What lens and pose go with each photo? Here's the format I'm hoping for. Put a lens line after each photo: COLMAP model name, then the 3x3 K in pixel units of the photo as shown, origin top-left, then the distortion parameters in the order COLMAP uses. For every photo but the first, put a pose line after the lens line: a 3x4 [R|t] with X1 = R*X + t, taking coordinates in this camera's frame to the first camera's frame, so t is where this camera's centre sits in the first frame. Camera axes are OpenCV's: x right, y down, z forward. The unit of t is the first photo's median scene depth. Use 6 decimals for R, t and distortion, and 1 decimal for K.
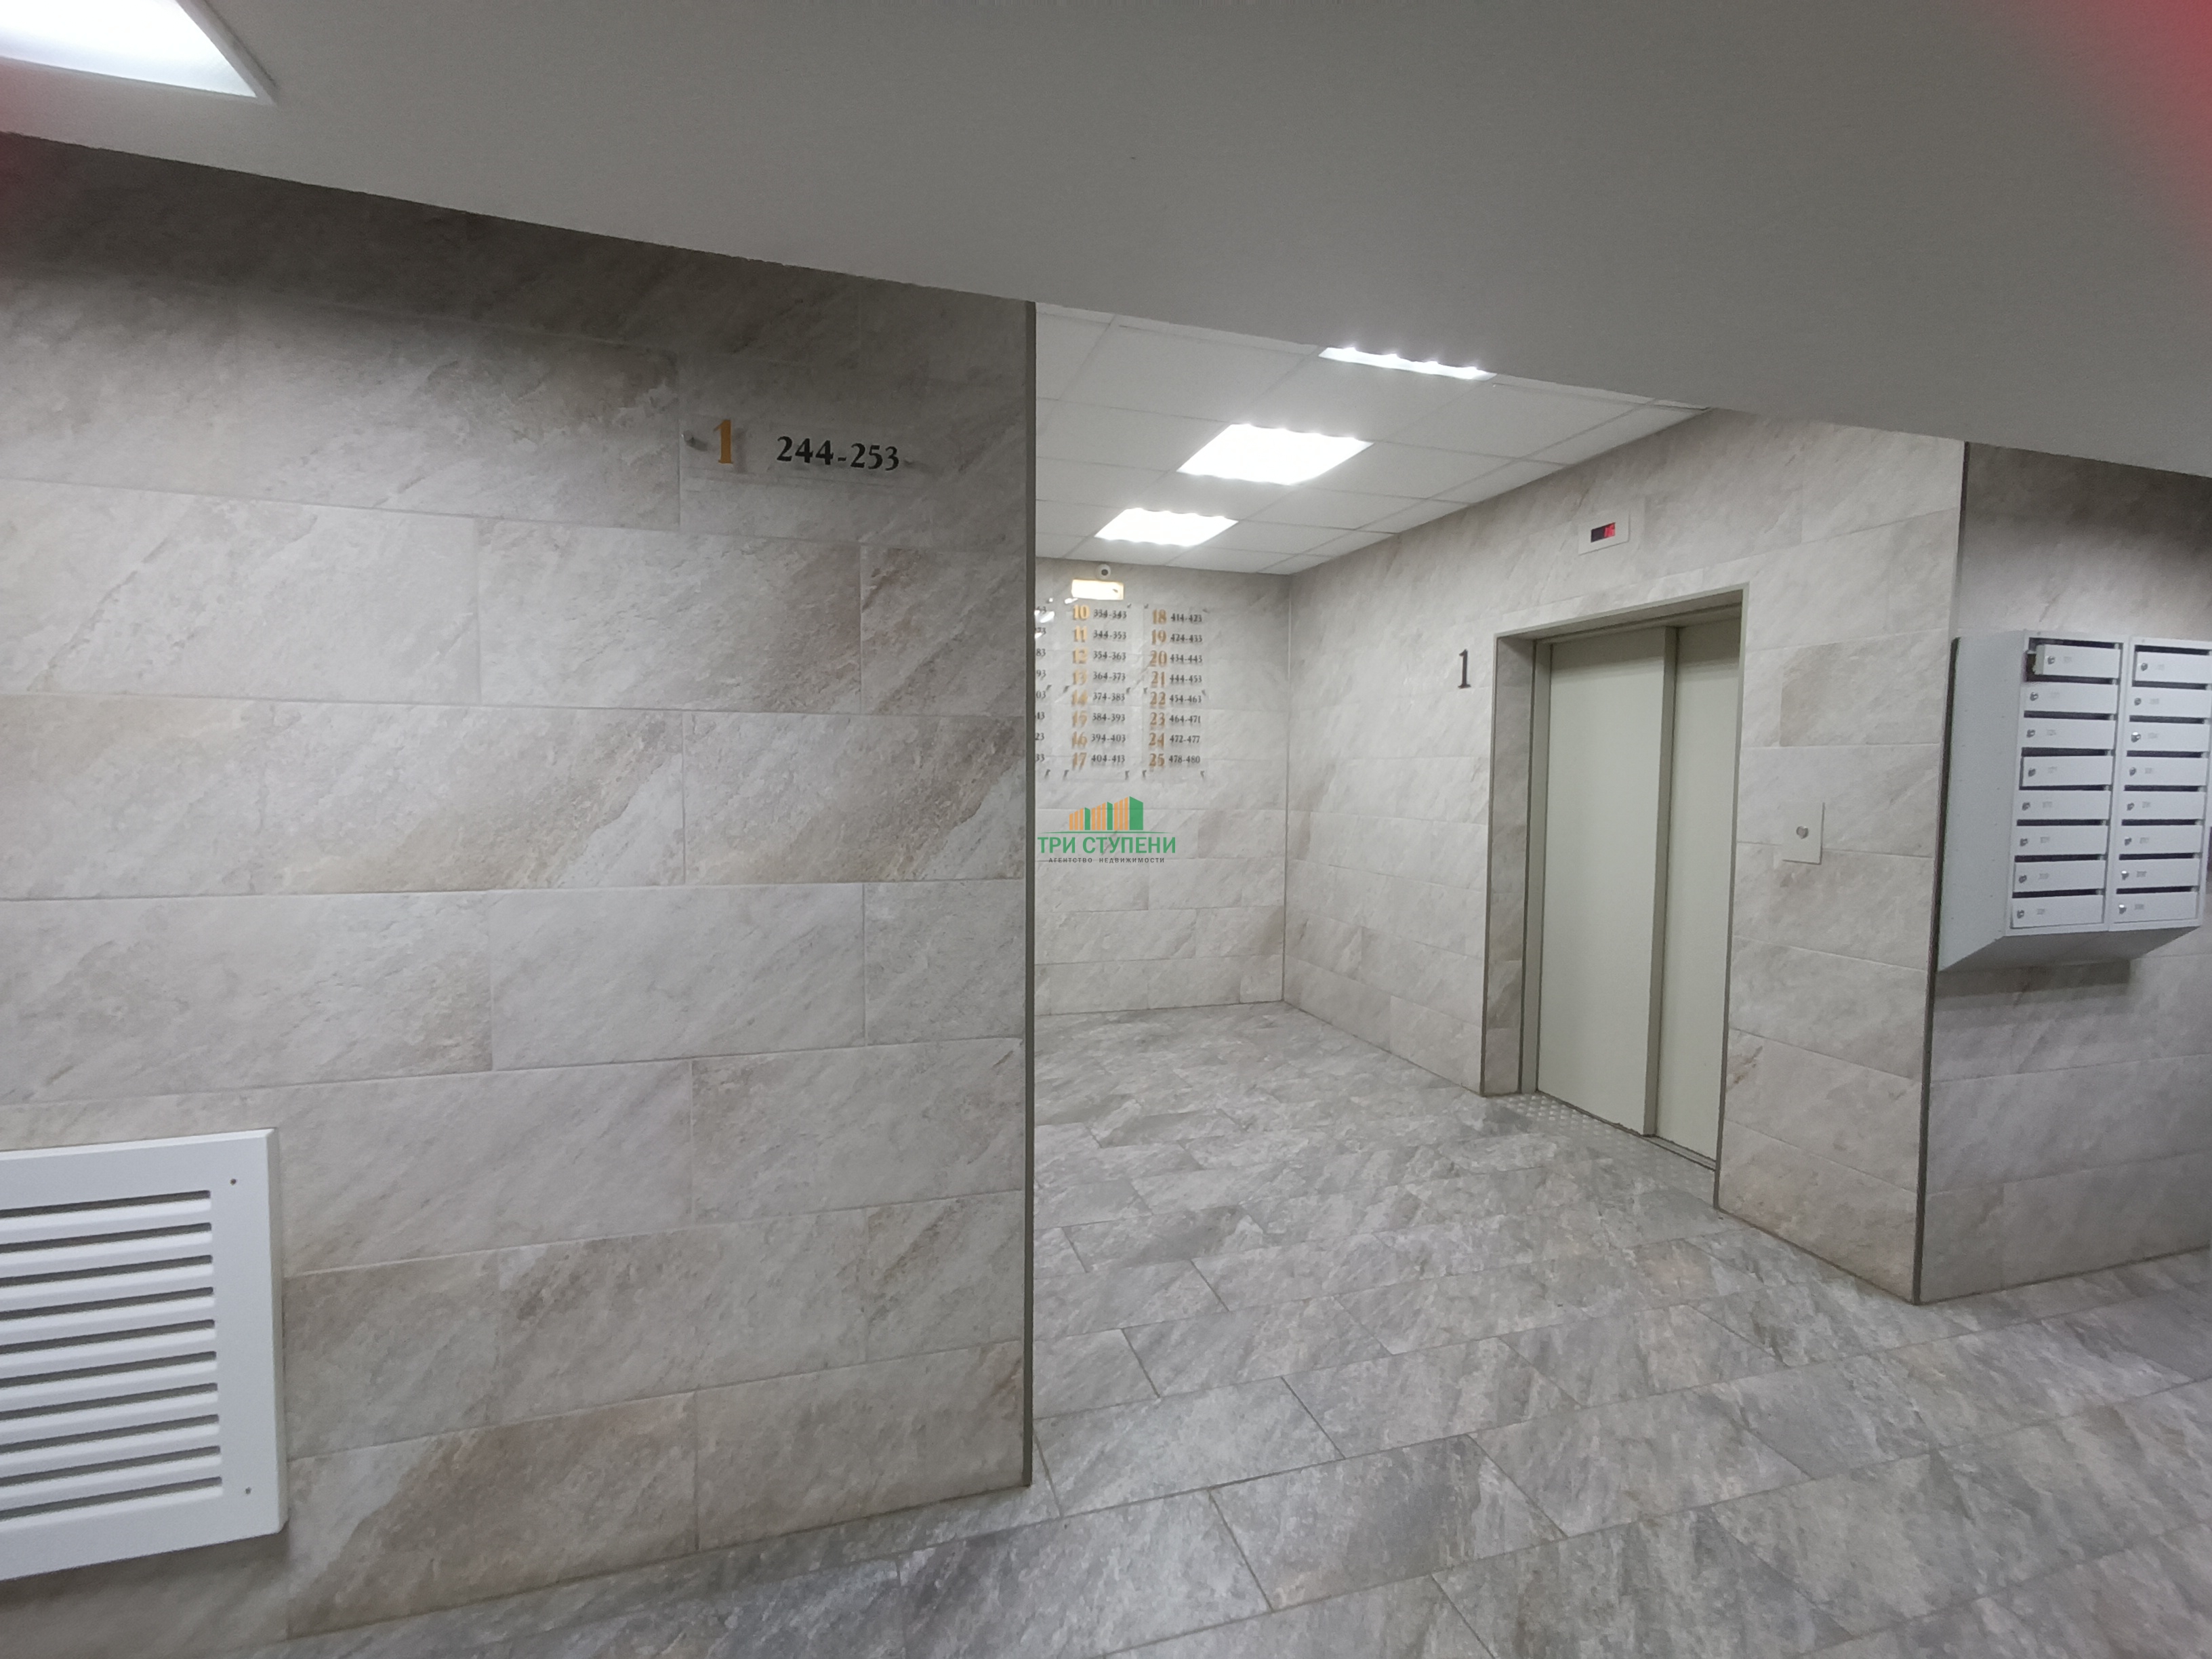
lens RADIAL K [[1025.1, 0, 1111.2], [0, 1025.1, 825.3], [0, 0, 1]] dist [-0.003649, 0.038117]
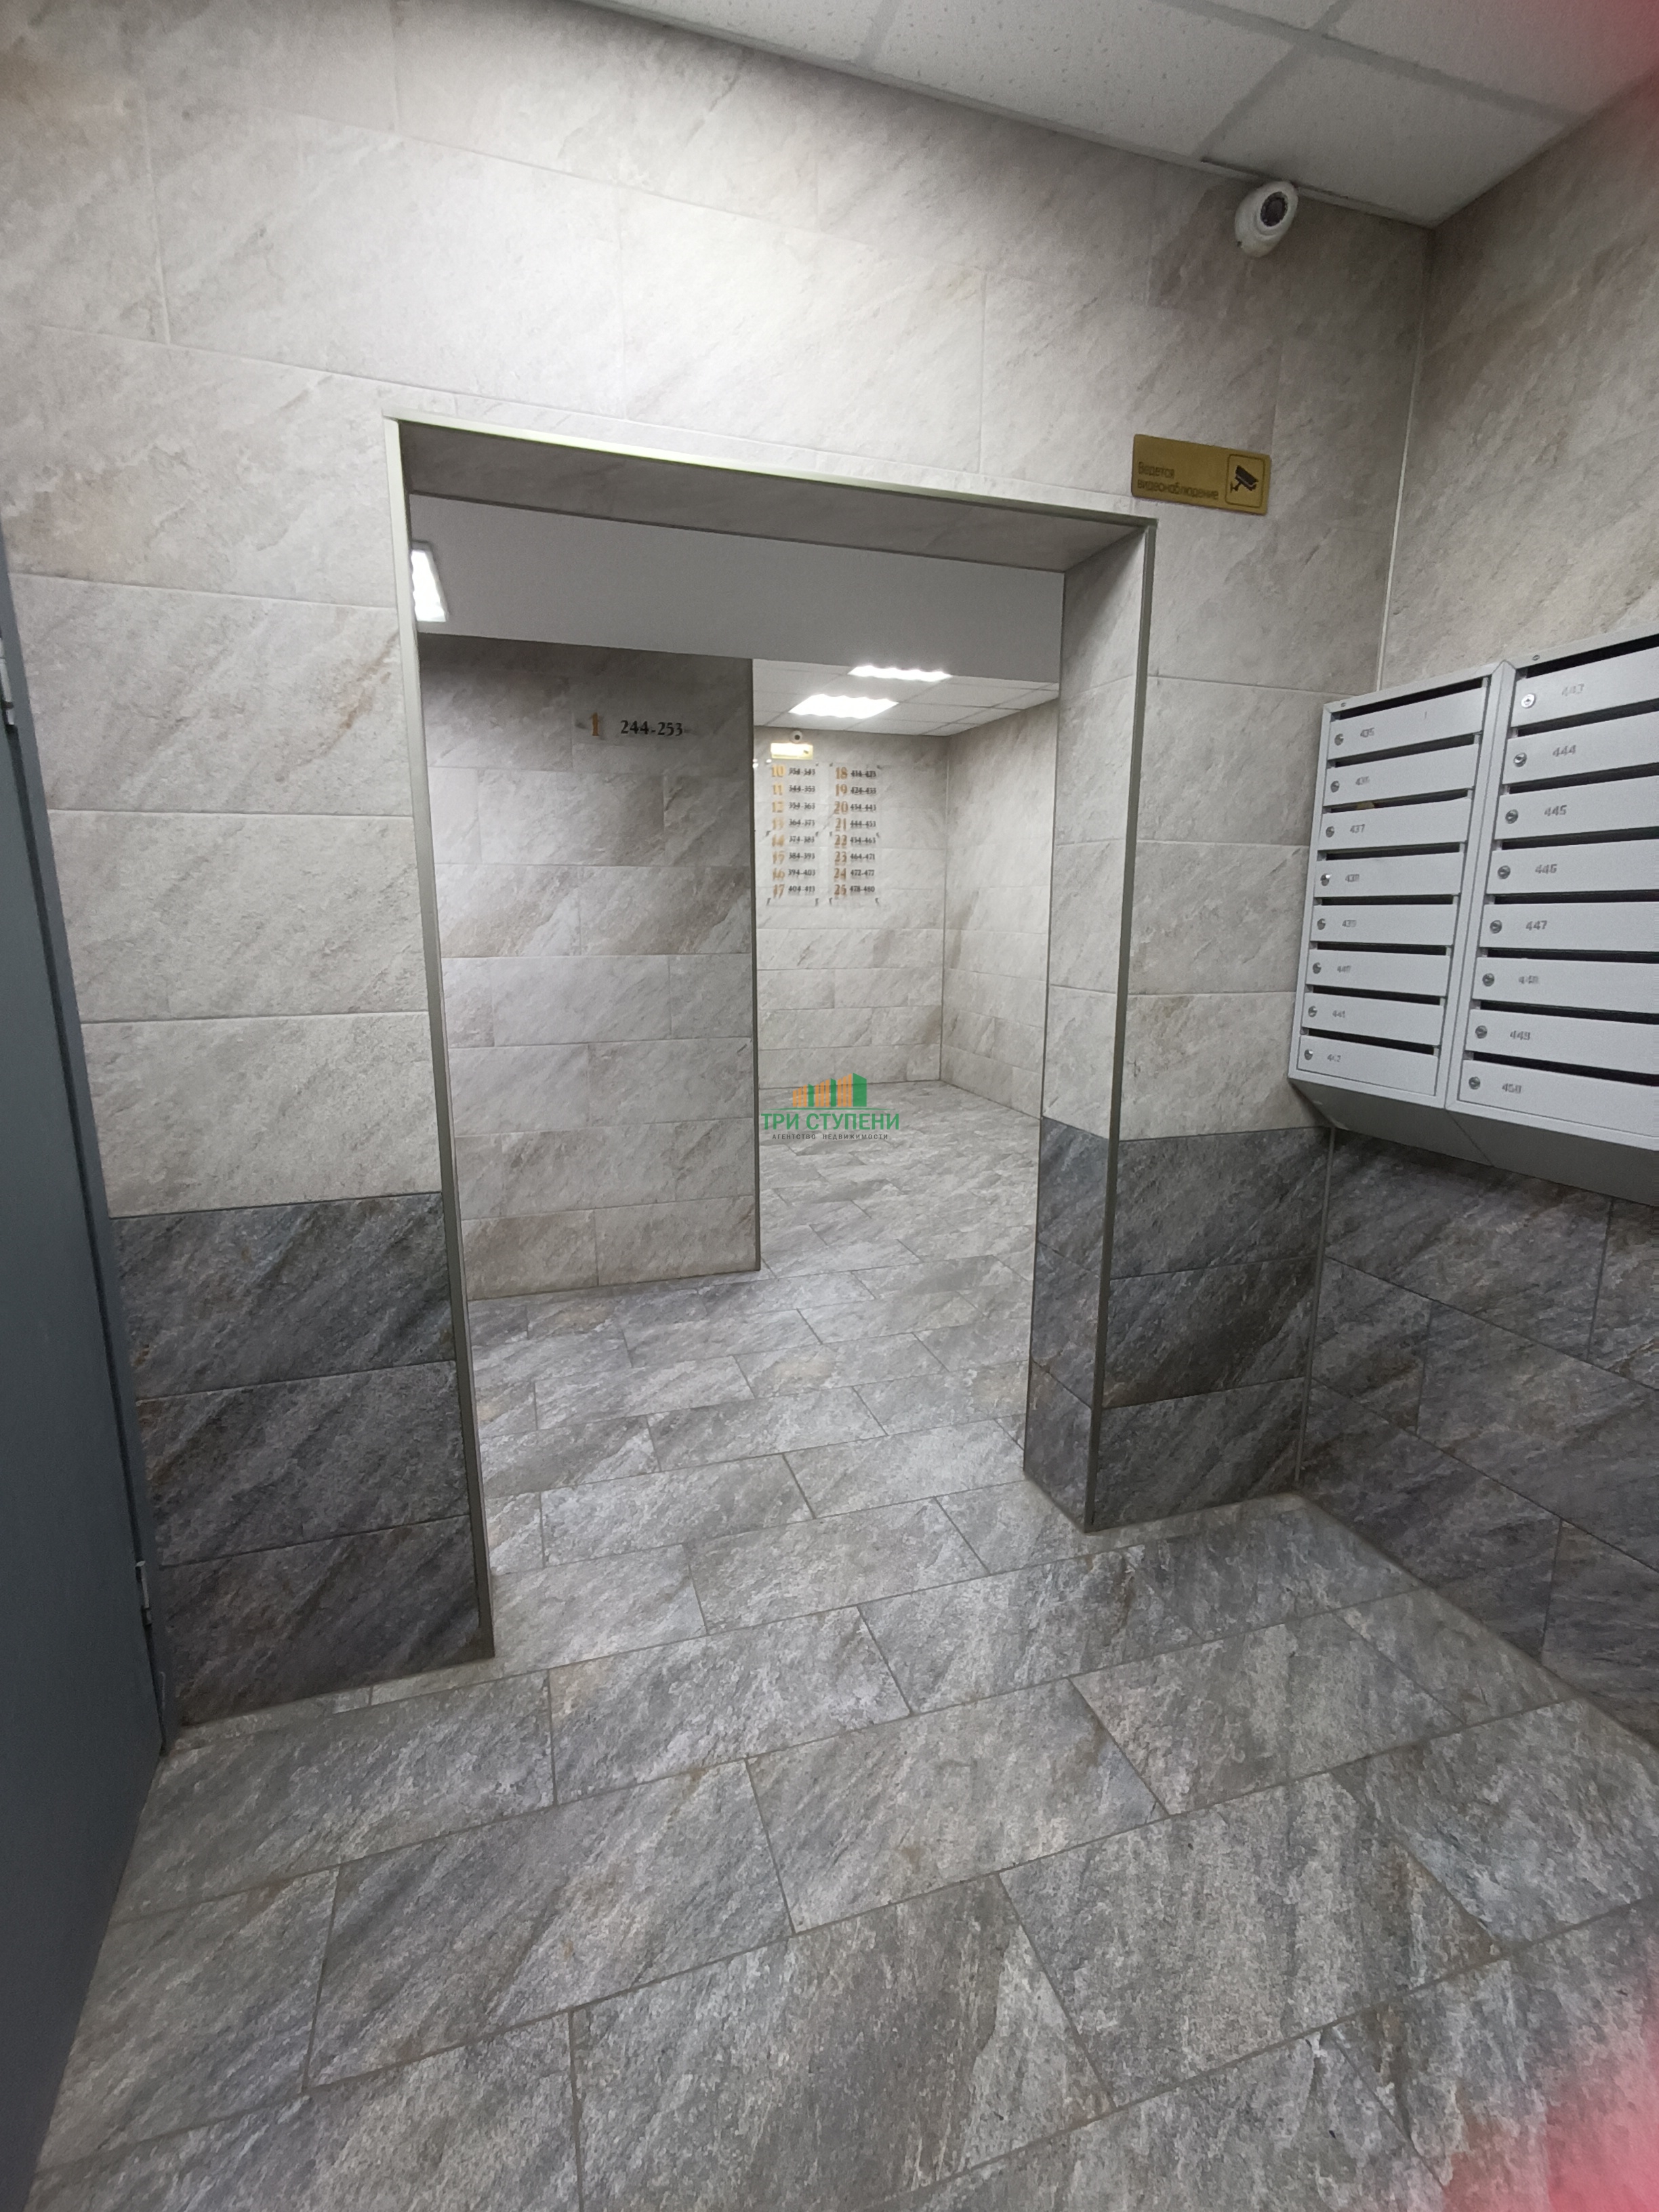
lens RADIAL K [[1025.1, 0, 827.8], [0, 1025.1, 1097.9], [0, 0, 1]] dist [-0.003649, 0.038117]
pose [[0.999854, -0.010066, 0.013840, 0.021538], [0.008093, 0.990695, 0.135857, 0.046498], [-0.015079, -0.135725, 0.990632, -0.709334]]
